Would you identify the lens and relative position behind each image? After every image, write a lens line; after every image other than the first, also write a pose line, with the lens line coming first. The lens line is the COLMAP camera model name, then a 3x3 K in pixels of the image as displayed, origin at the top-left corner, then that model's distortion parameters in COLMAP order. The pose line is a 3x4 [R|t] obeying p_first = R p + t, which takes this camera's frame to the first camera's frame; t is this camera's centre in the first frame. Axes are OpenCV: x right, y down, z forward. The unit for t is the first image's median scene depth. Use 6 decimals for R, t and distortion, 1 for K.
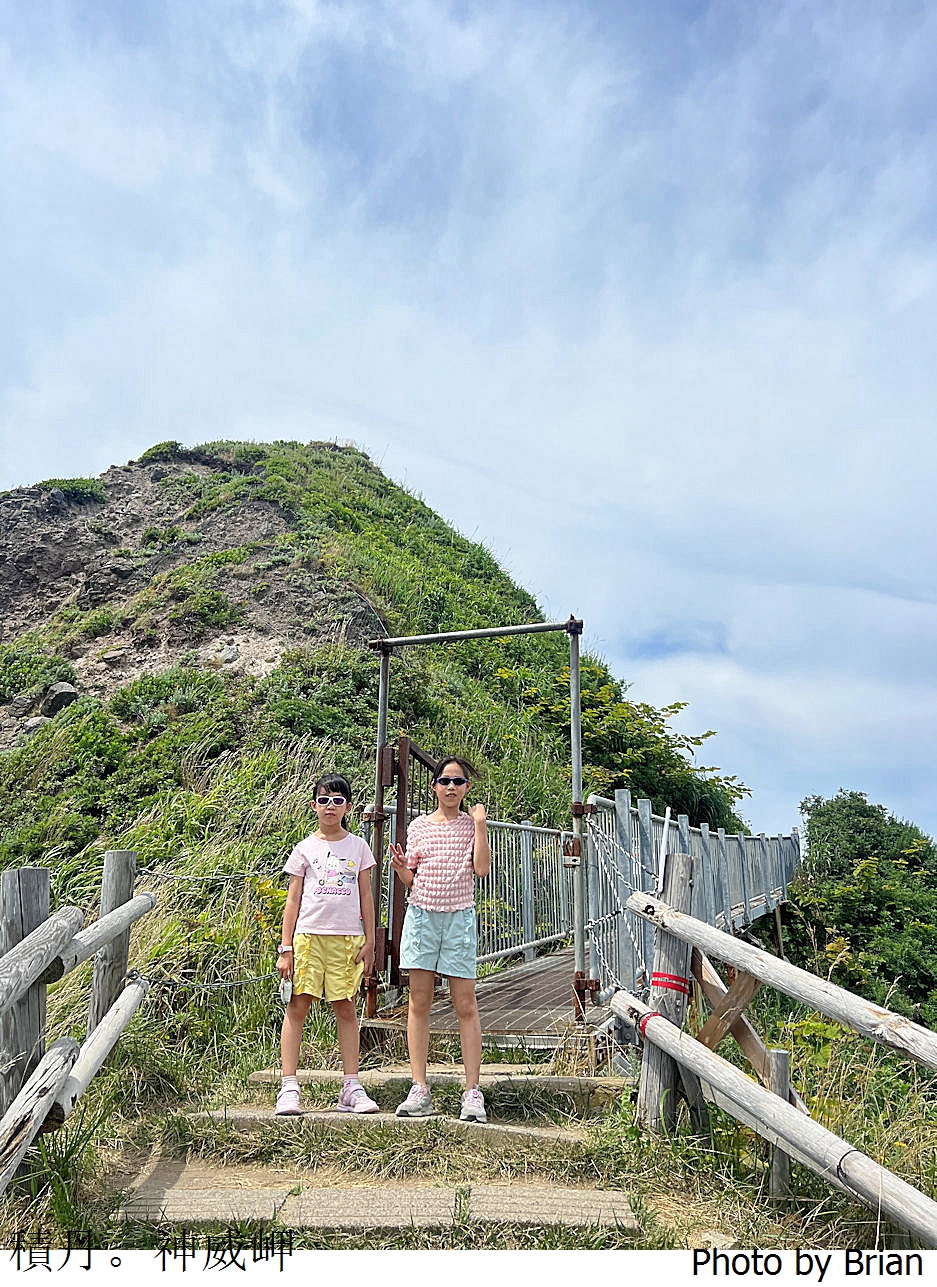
lens RADIAL K [[888.2, 0, 490.7], [0, 888.2, 637.6], [0, 0, 1]] dist [0.097586, -0.197567]
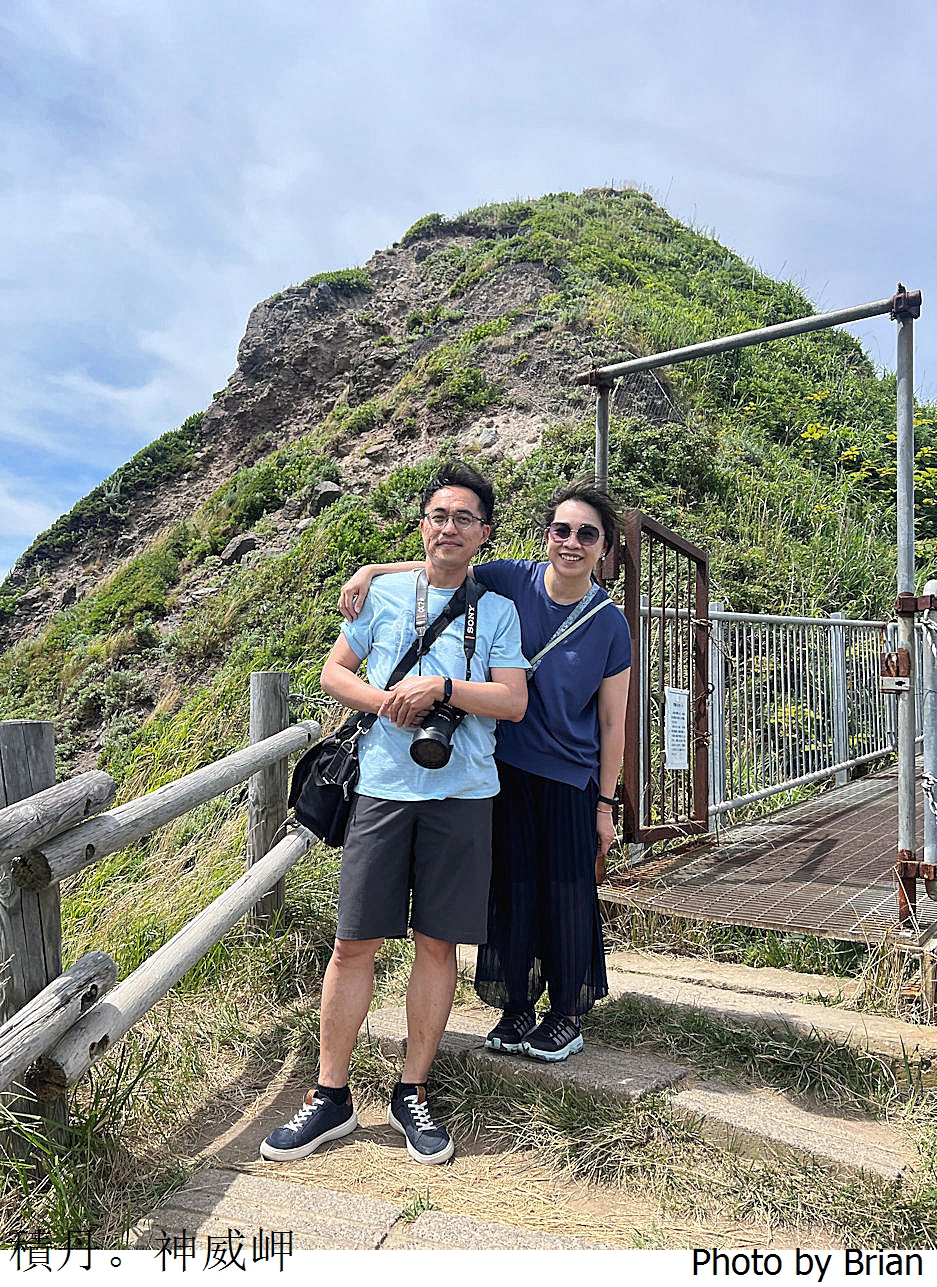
lens RADIAL K [[888.2, 0, 490.7], [0, 888.2, 637.6], [0, 0, 1]] dist [0.097586, -0.197567]
pose [[0.940361, -0.016790, -0.339764, 0.012010], [0.095634, 0.971548, 0.216675, 0.016590], [0.326459, -0.236246, 0.915212, 0.104342]]
